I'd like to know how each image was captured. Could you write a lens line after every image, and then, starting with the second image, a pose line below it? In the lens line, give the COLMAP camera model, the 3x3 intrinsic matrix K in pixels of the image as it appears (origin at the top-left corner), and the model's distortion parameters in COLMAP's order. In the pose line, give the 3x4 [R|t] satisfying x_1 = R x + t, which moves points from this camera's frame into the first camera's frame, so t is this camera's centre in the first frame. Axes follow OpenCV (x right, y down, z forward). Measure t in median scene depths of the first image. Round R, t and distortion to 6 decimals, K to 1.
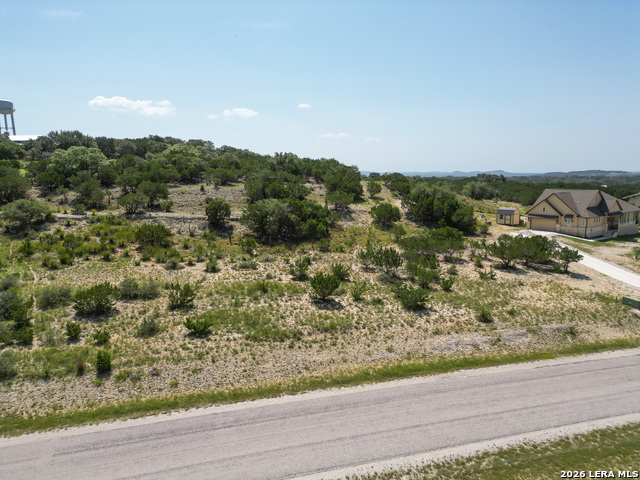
lens RADIAL K [[449.7, 0, 320.0], [0, 449.7, 240.0], [0, 0, 1]] dist [0.067508, -0.069729]
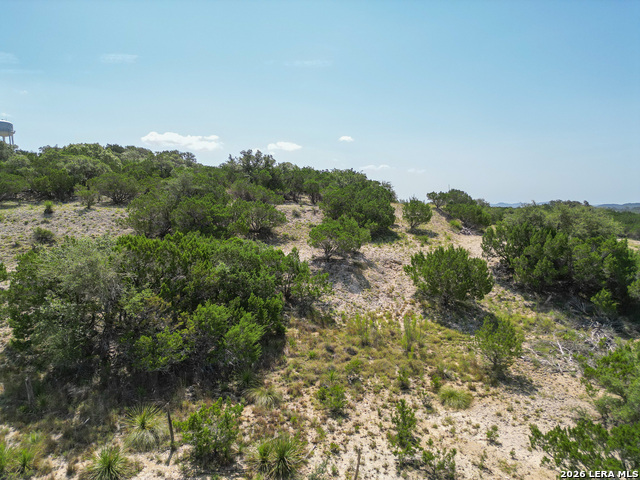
lens RADIAL K [[449.7, 0, 320.0], [0, 449.7, 240.0], [0, 0, 1]] dist [0.067508, -0.069729]
pose [[0.996264, 0.008396, -0.085951, 0.056327], [-0.014299, 0.997562, -0.068304, -0.049527], [0.085168, 0.069278, 0.993955, 0.500992]]
